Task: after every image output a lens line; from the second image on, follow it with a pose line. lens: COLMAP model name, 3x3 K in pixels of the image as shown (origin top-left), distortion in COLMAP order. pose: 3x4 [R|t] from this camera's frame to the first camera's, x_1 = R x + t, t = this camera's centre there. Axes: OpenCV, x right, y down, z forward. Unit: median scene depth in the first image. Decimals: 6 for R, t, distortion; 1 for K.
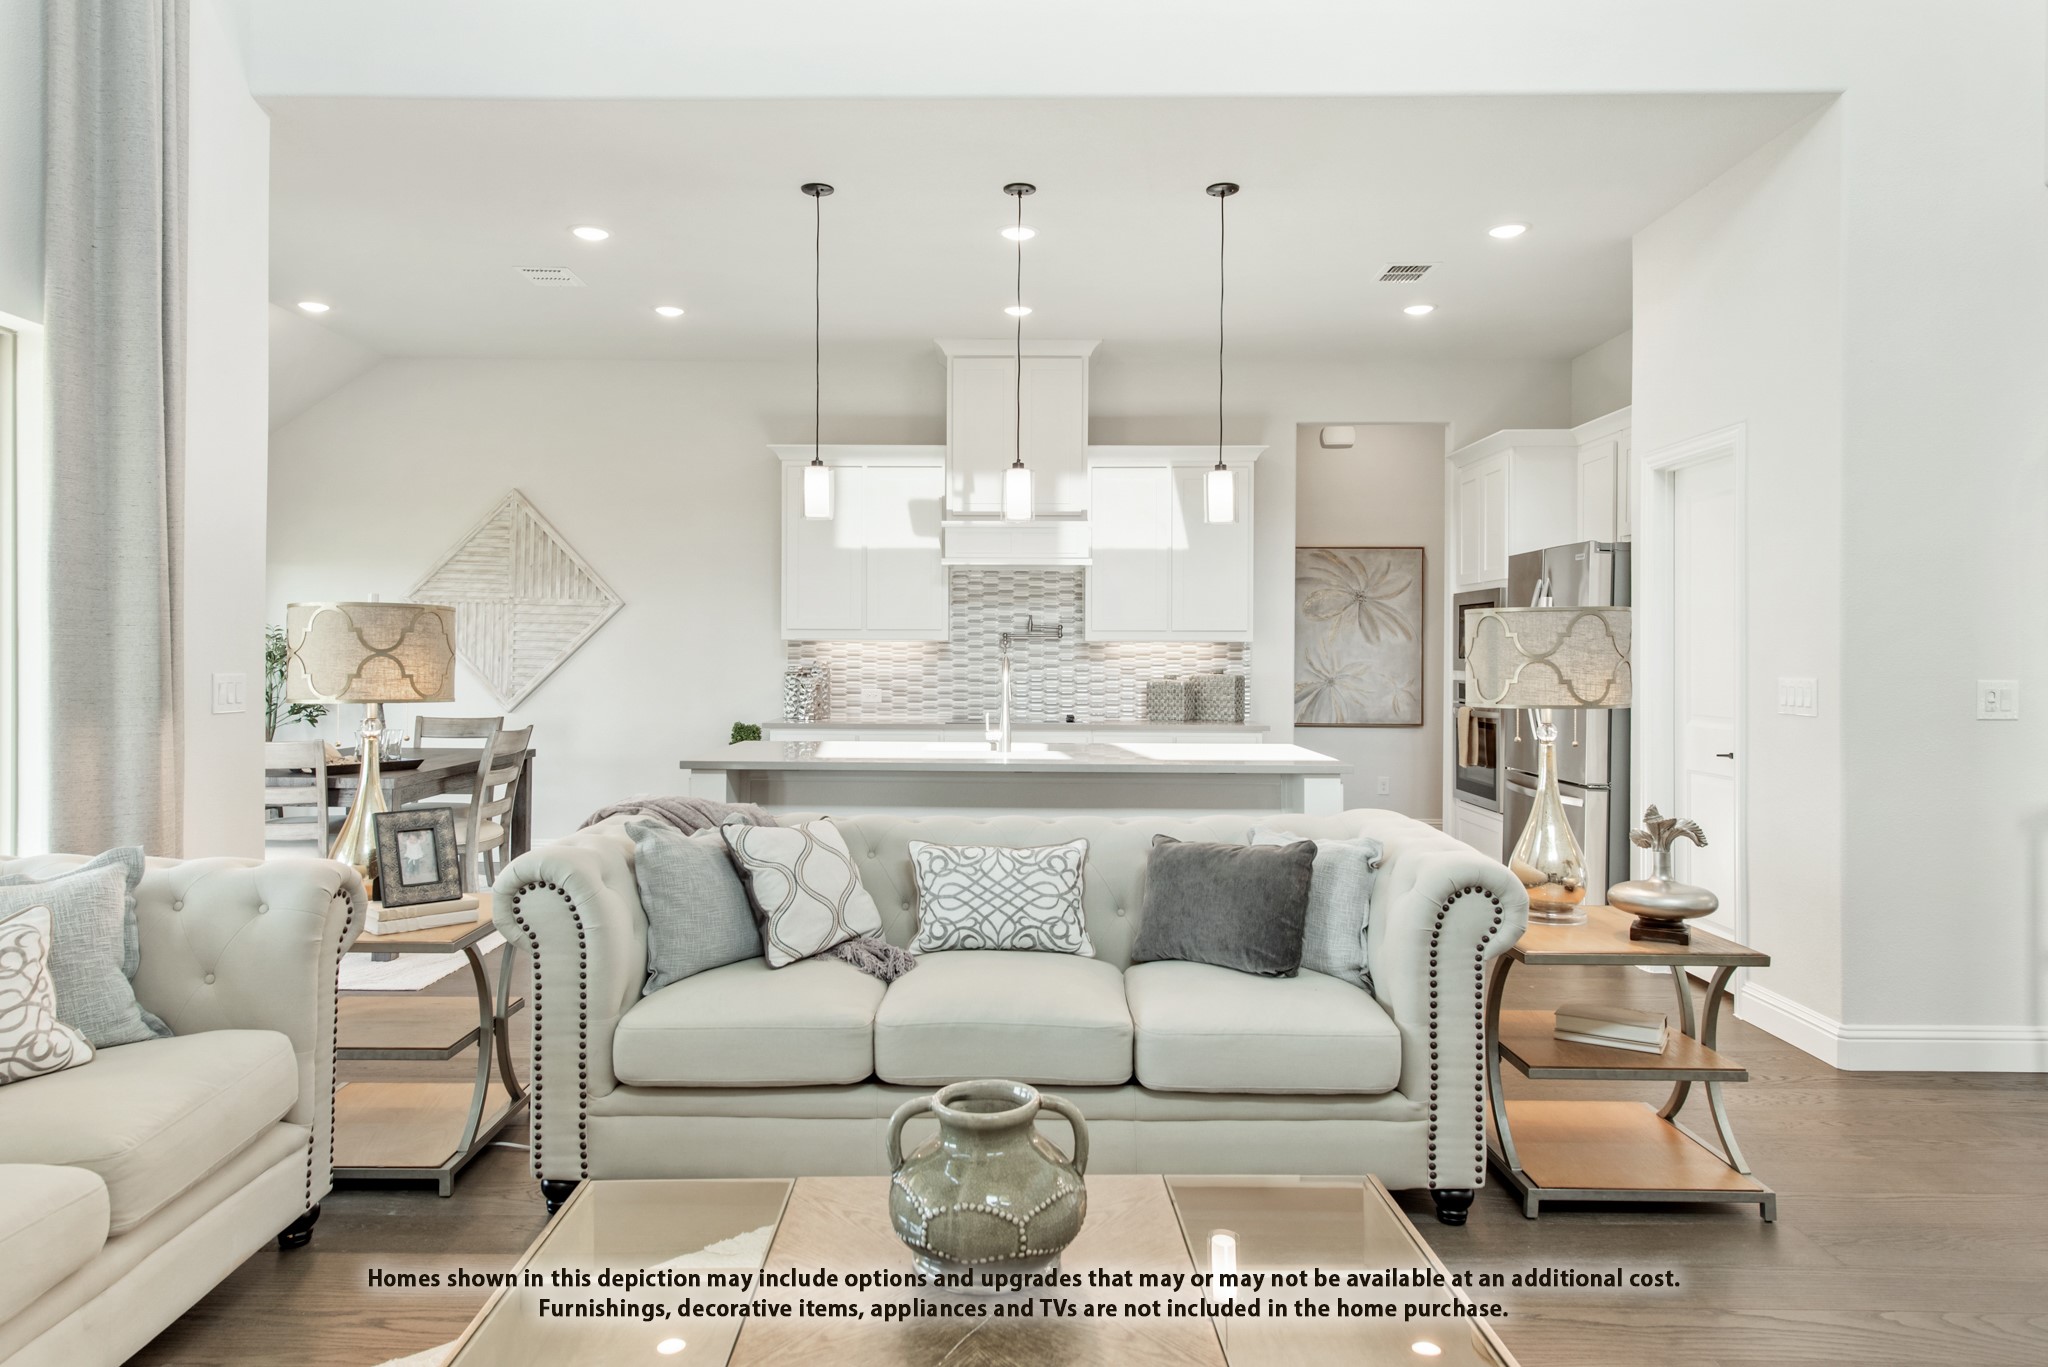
lens RADIAL K [[1296.8, 0, 1029.4], [0, 1296.8, 689.2], [0, 0, 1]] dist [0.020293, -0.008467]
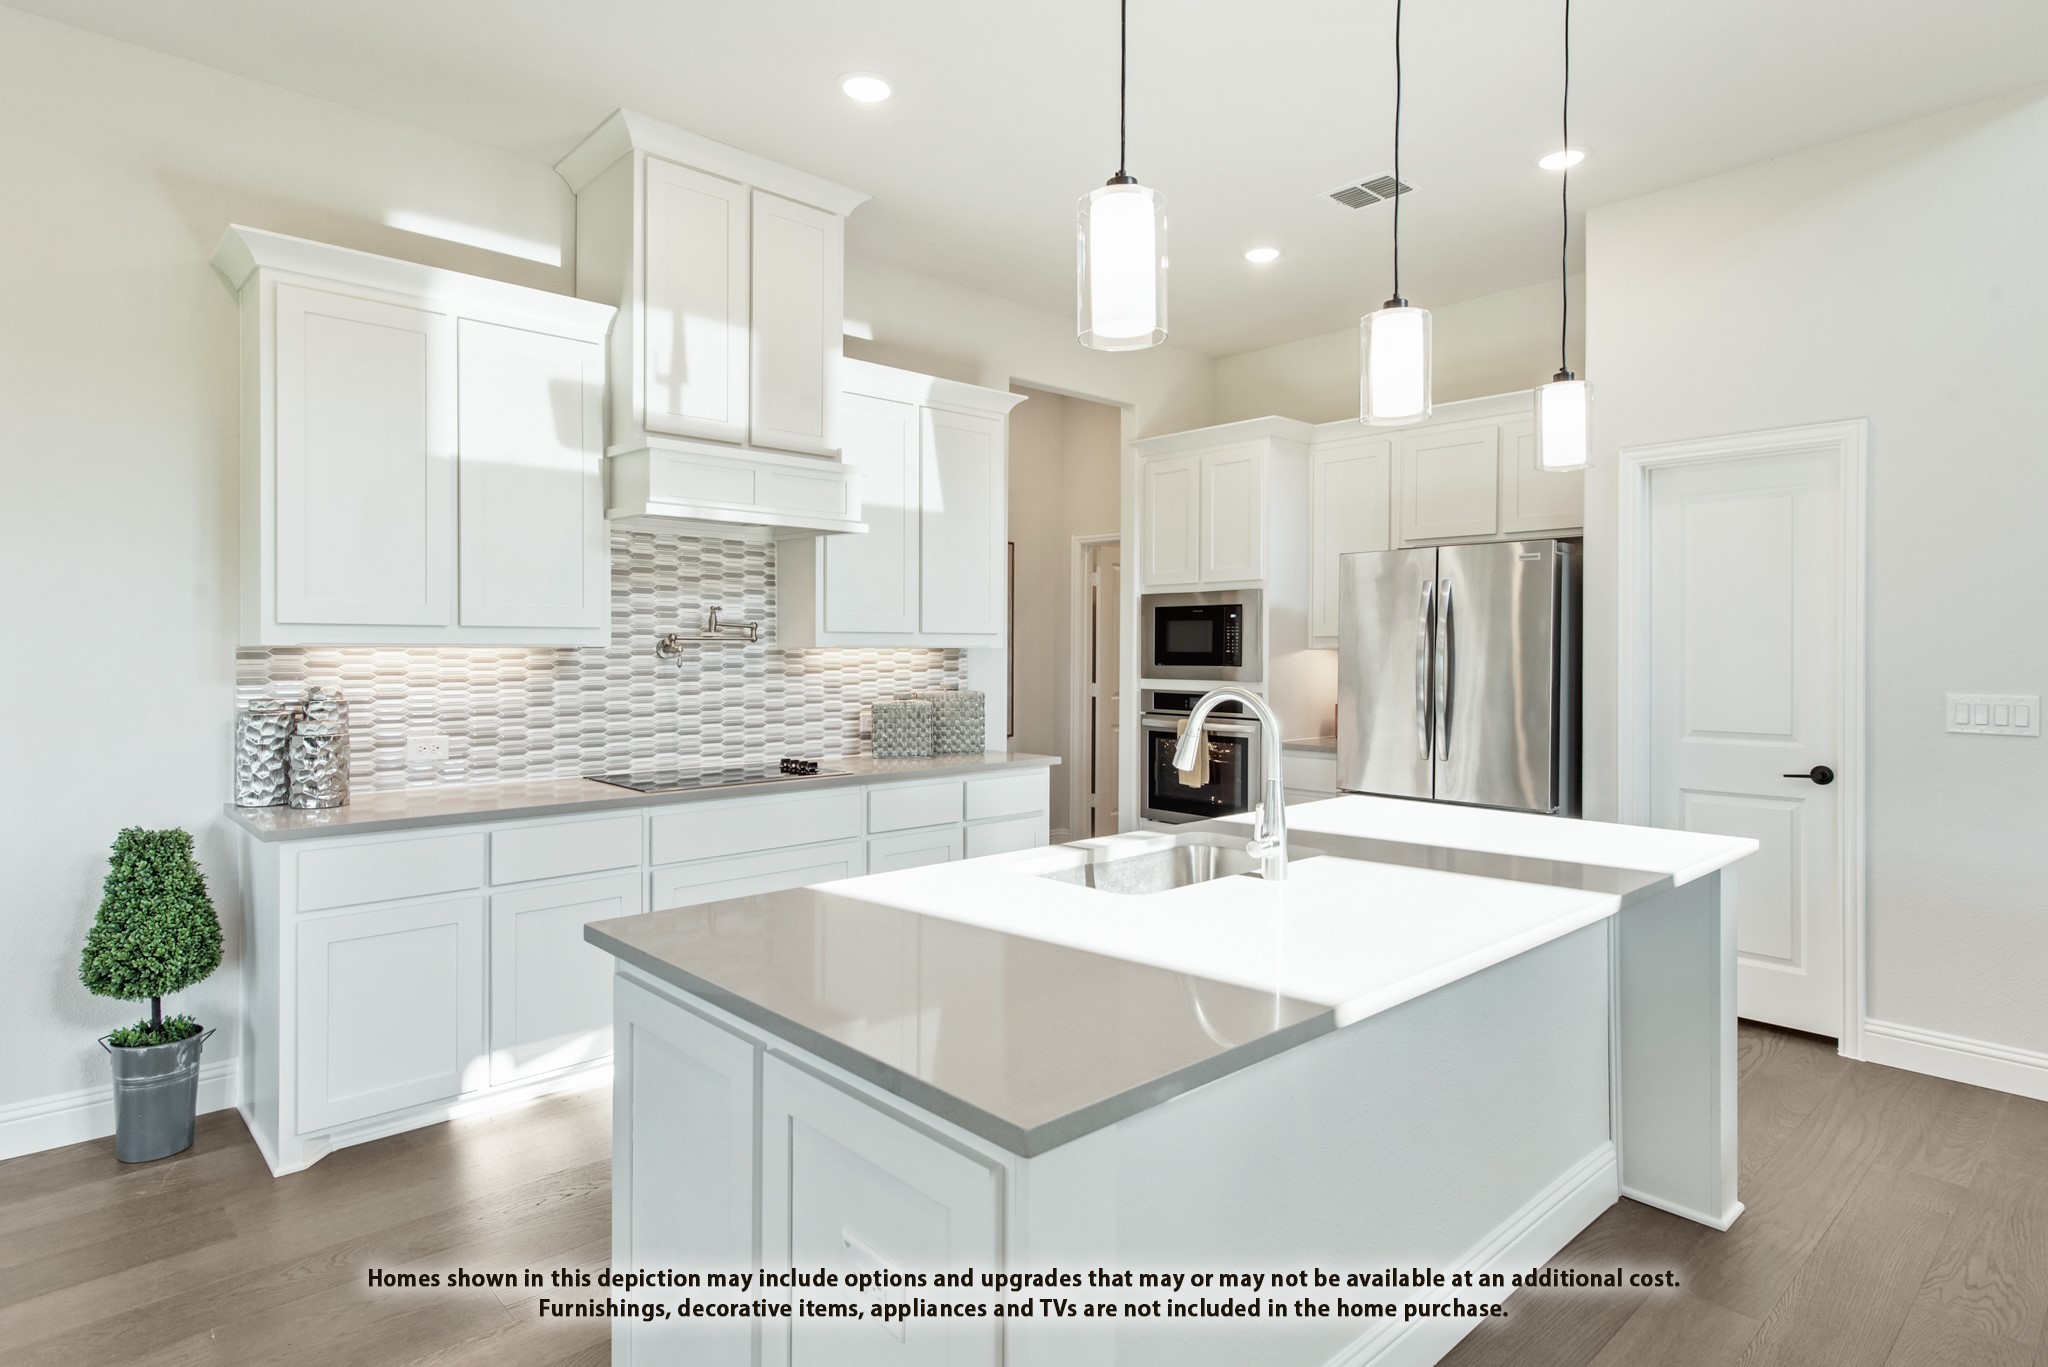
lens RADIAL K [[1083.3, 0, 1019.5], [0, 1083.3, 670.8], [0, 0, 1]] dist [0.022477, -0.000007]
pose [[0.728452, -0.016827, 0.684890, -0.254556], [0.021020, 0.999777, 0.002207, -0.023239], [-0.684774, 0.012789, 0.728643, 0.501998]]
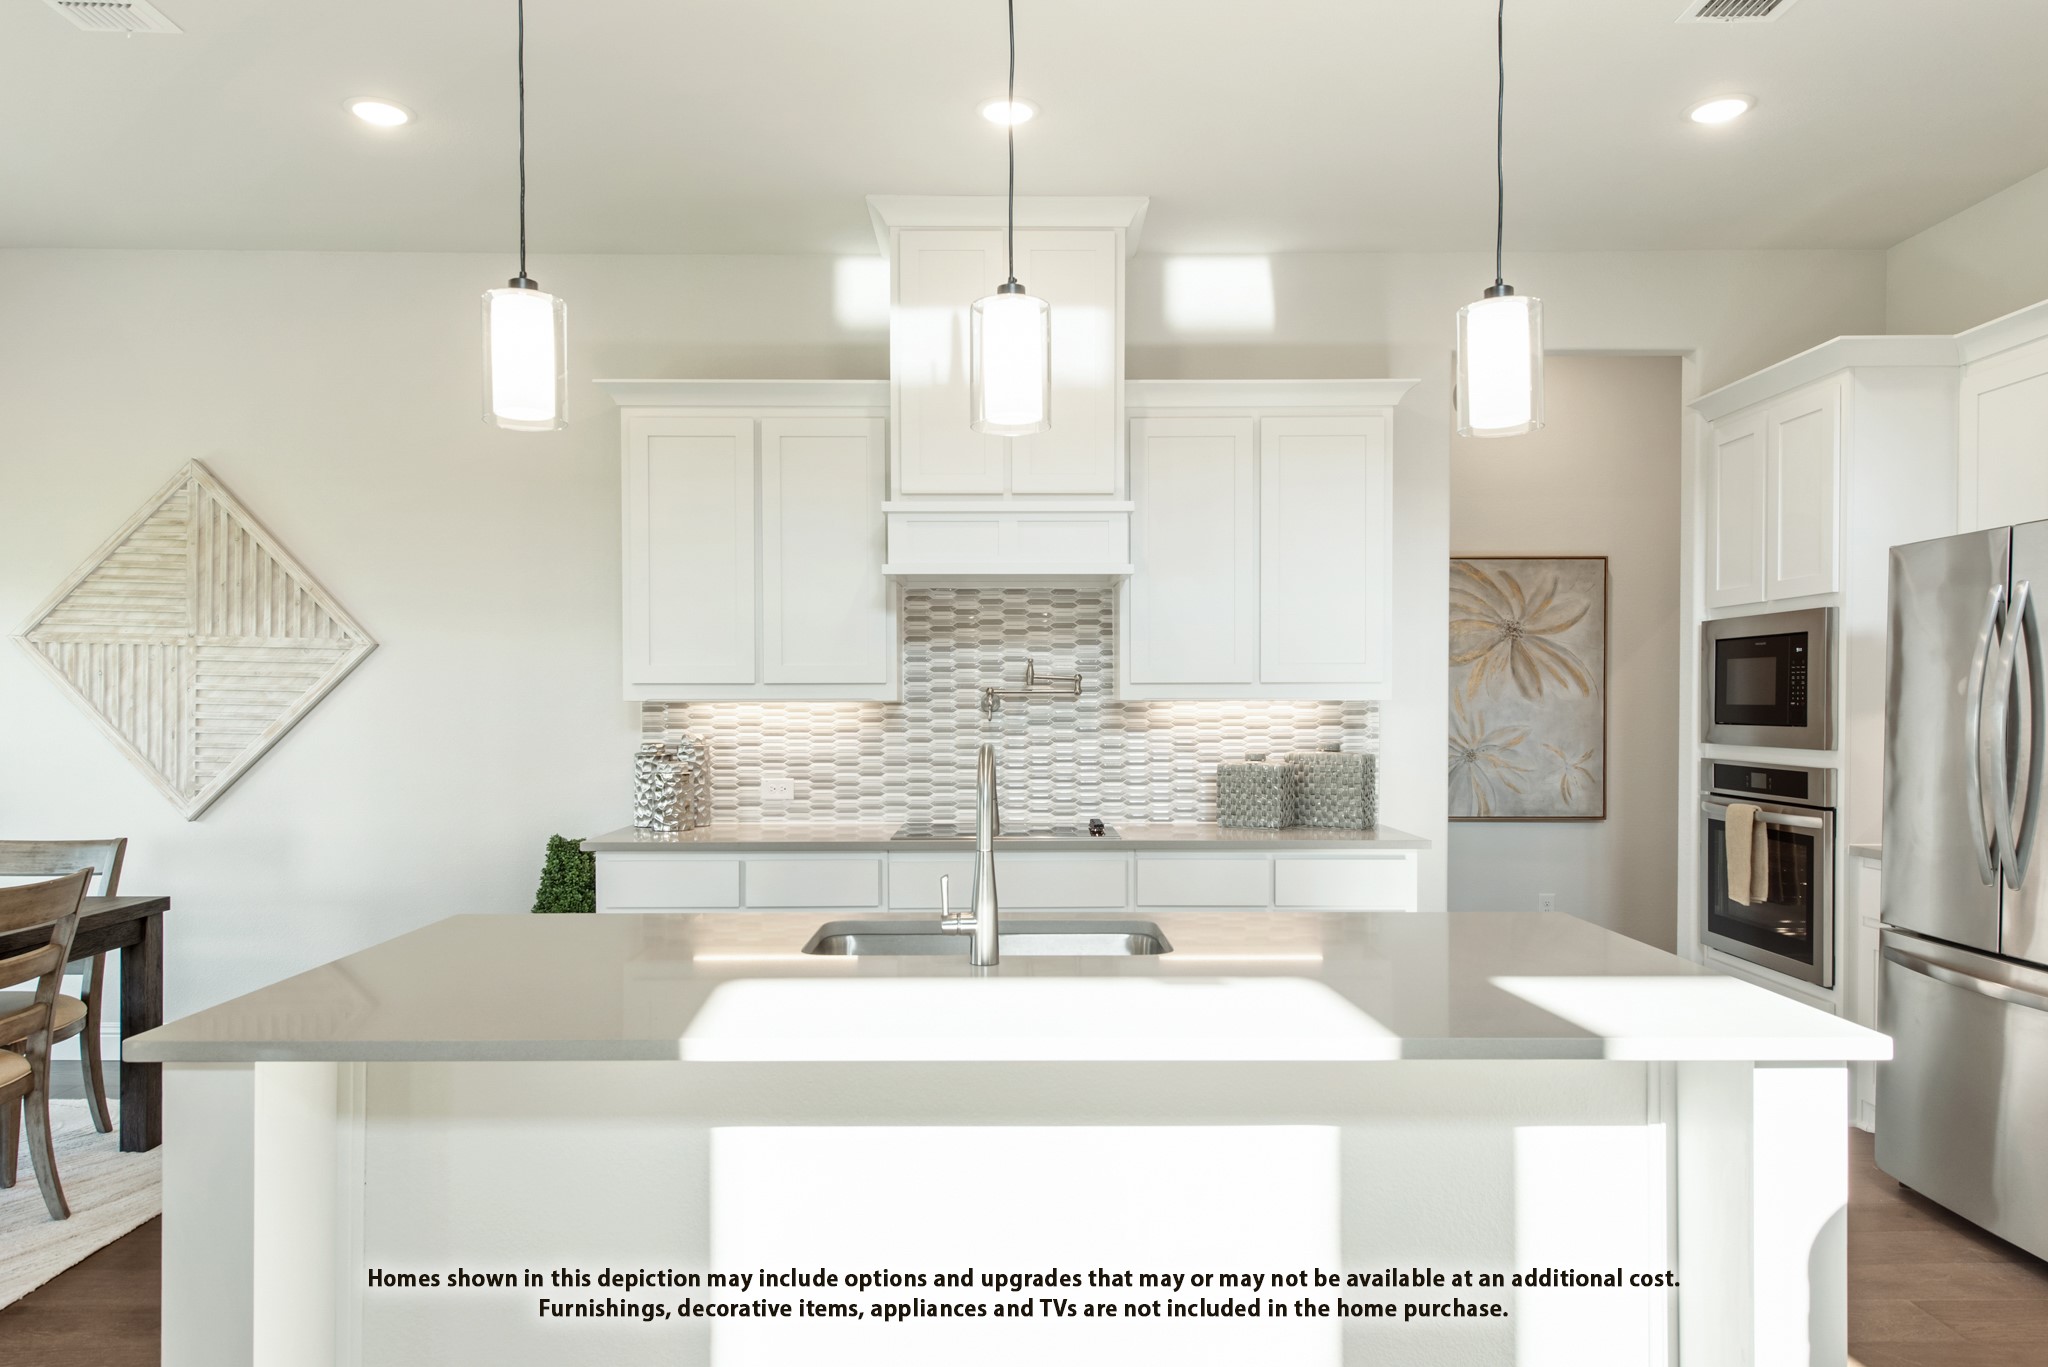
lens RADIAL K [[1296.8, 0, 1040.5], [0, 1296.8, 733.0], [0, 0, 1]] dist [0.020293, -0.008467]
pose [[0.999795, -0.006766, 0.019077, -0.006440], [0.006829, 0.999971, -0.003240, -0.019298], [-0.019055, 0.003369, 0.999813, 0.370404]]
